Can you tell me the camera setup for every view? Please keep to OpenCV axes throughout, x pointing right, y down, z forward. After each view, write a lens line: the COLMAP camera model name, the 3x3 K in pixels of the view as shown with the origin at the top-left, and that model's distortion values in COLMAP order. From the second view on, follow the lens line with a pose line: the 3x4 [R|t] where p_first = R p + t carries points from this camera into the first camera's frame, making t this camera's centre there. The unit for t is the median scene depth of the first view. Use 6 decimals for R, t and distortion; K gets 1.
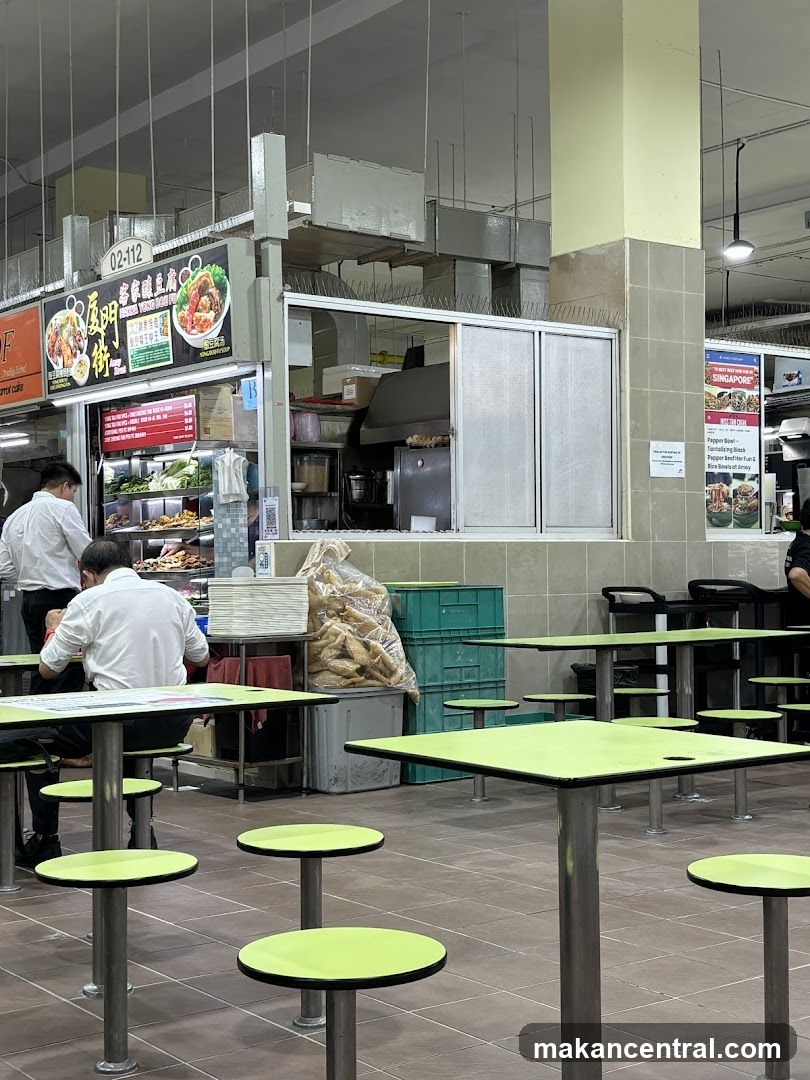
lens RADIAL K [[1626.8, 0, 403.8], [0, 1626.8, 543.6], [0, 0, 1]] dist [0.187329, 0.000000]
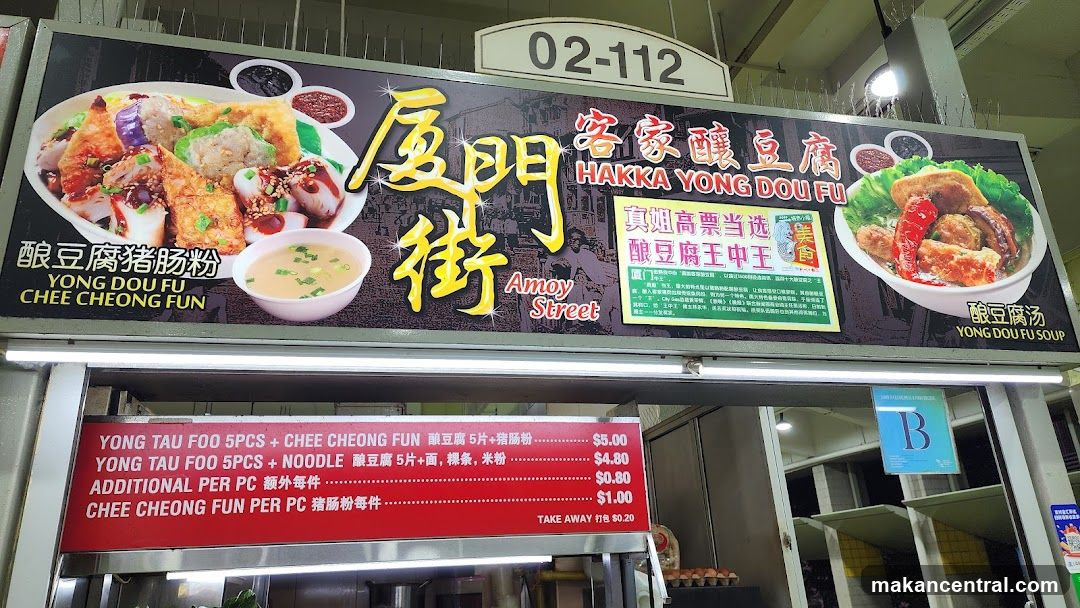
lens RADIAL K [[731.9, 0, 539.1], [0, 731.9, 294.9], [0, 0, 1]] dist [0.075110, -0.073303]
pose [[0.382126, 0.336490, 0.860671, -0.310511], [0.032541, 0.925873, -0.376430, -0.049673], [-0.923537, 0.171851, 0.342850, 0.948699]]
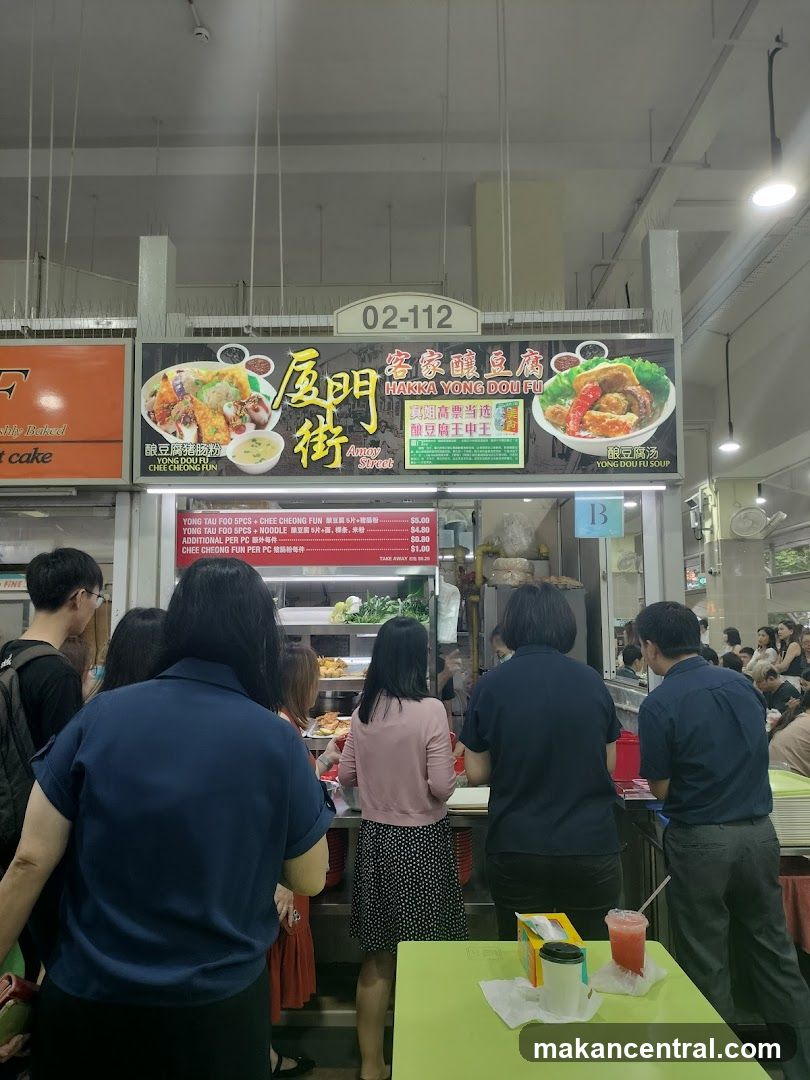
lens RADIAL K [[805.3, 0, 406.3], [0, 805.3, 542.8], [0, 0, 1]] dist [0.058527, -0.127103]
pose [[0.588989, 0.097285, 0.802264, -0.448789], [-0.009648, 0.993503, -0.113393, -0.029632], [-0.808083, 0.059047, 0.586101, 0.778824]]
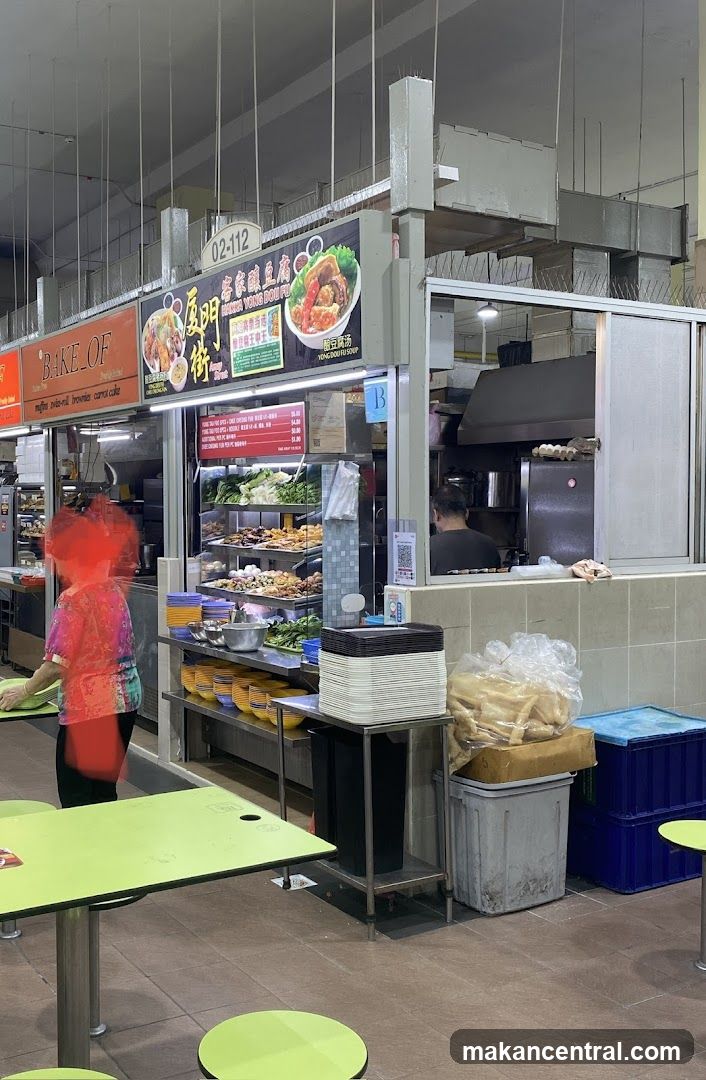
lens RADIAL K [[1122.4, 0, 241.5], [0, 1122.4, 530.0], [0, 0, 1]] dist [0.054818, 0.000000]
pose [[0.990846, 0.012368, -0.134431, -0.078700], [-0.006214, 0.998917, 0.046105, -0.049620], [0.134856, -0.044848, 0.989850, 0.392210]]
